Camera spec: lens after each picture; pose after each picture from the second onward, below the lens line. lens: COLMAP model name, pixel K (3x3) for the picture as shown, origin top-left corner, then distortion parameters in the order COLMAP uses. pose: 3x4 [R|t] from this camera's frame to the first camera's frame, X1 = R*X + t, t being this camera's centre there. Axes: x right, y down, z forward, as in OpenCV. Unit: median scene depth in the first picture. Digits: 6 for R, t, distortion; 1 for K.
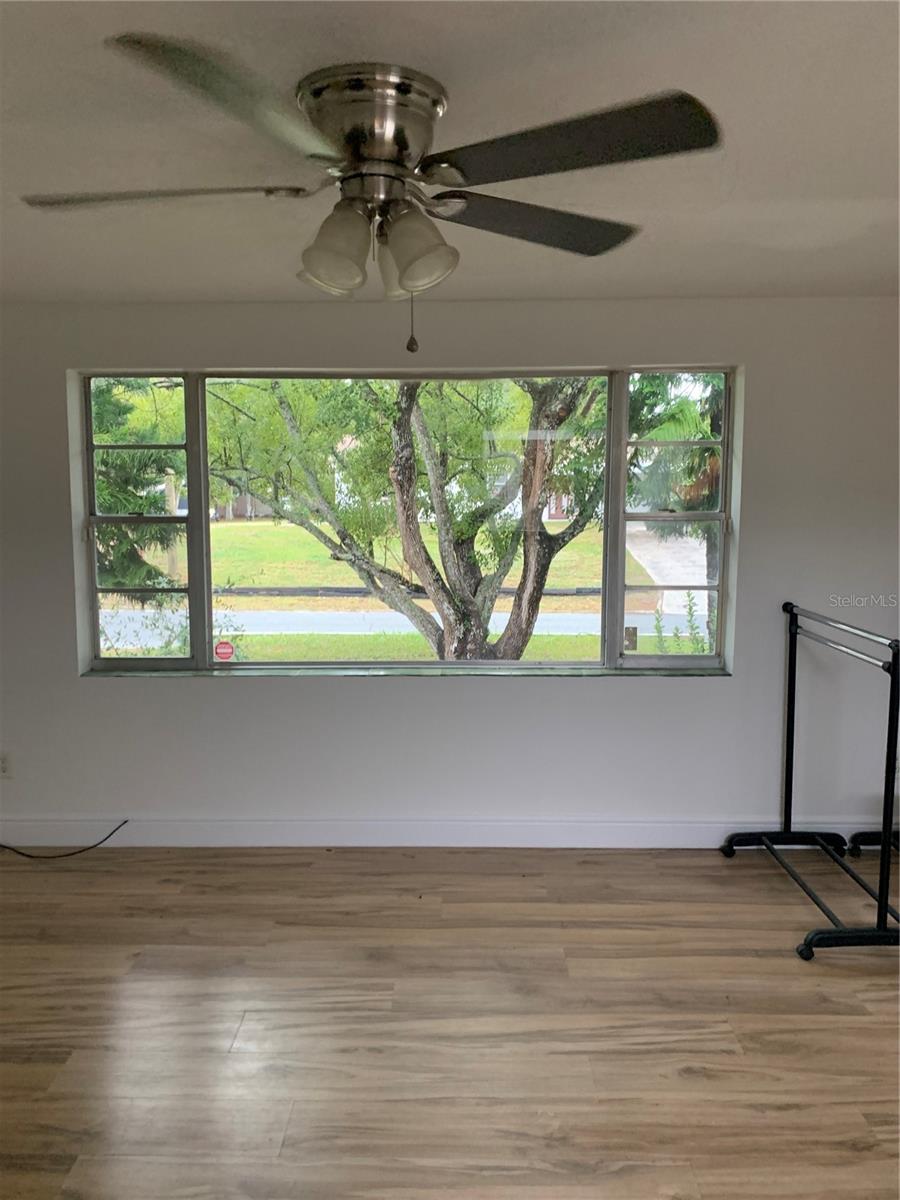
lens RADIAL K [[934.3, 0, 442.7], [0, 934.3, 592.0], [0, 0, 1]] dist [0.032348, -0.040914]
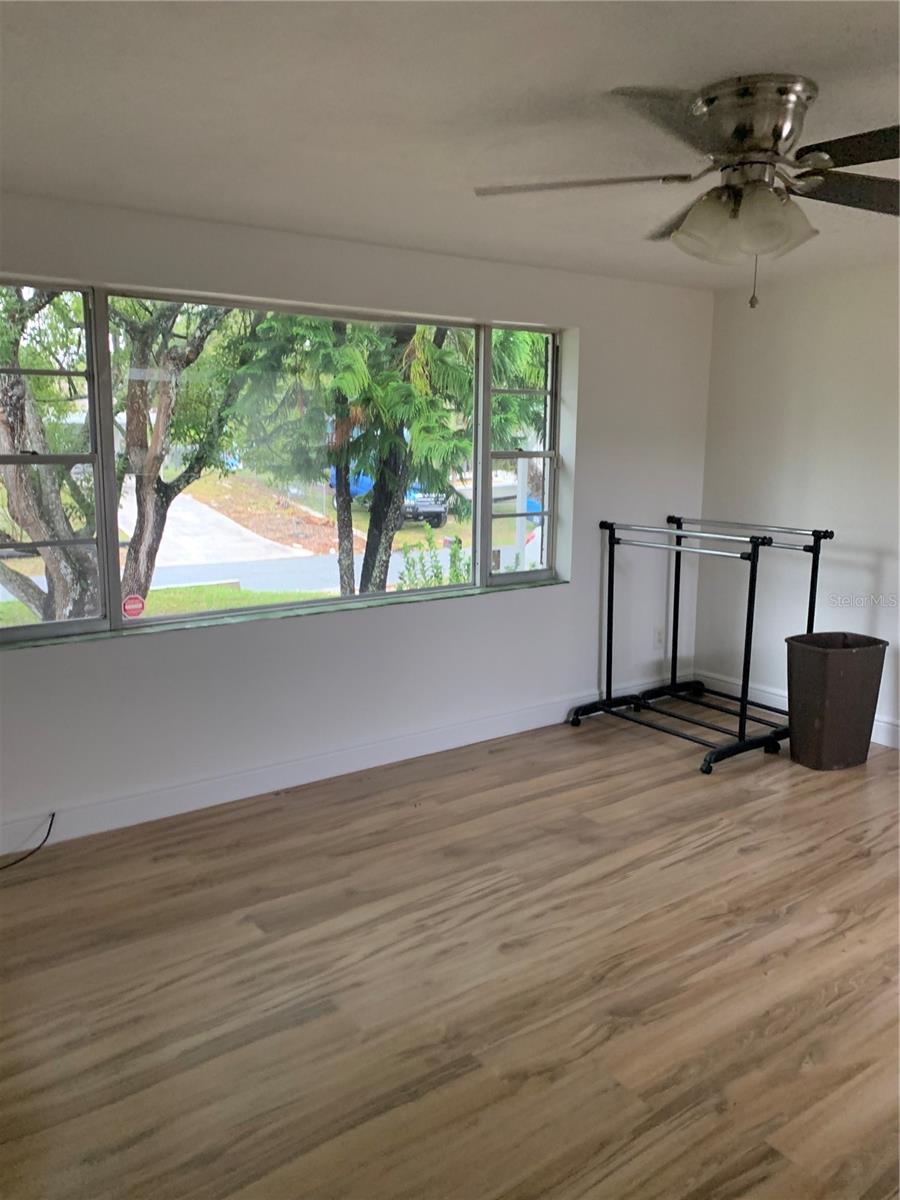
lens RADIAL K [[934.3, 0, 455.6], [0, 934.3, 598.1], [0, 0, 1]] dist [0.032348, -0.040914]
pose [[0.801877, -0.098258, 0.589354, -0.567926], [0.065618, 0.994901, 0.076591, 0.006401], [-0.593875, -0.022744, 0.804236, 0.102926]]
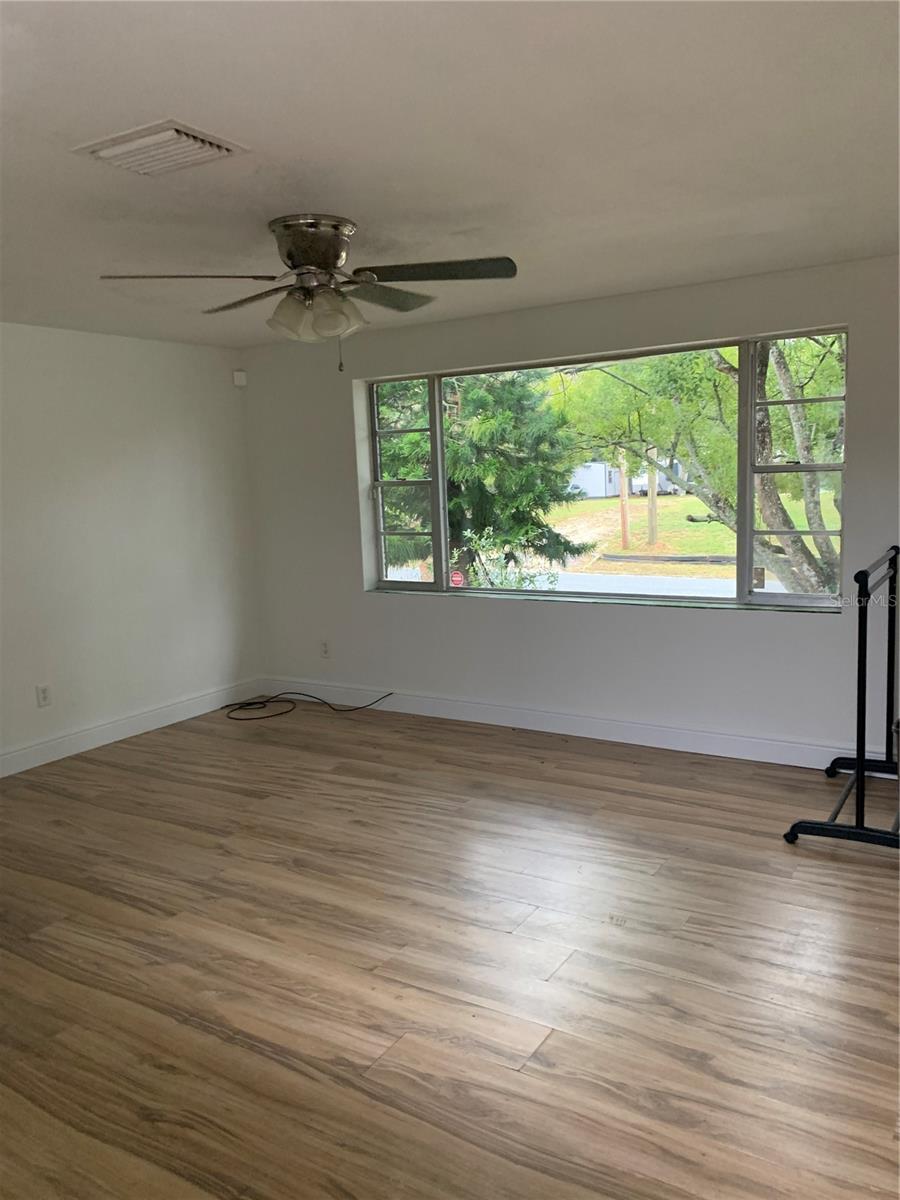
lens RADIAL K [[934.3, 0, 454.9], [0, 934.3, 595.7], [0, 0, 1]] dist [0.032348, -0.040914]
pose [[0.852674, 0.042517, -0.520710, 0.518624], [-0.025812, 0.998894, 0.039295, 0.039159], [0.521805, -0.020066, 0.852829, -0.175821]]
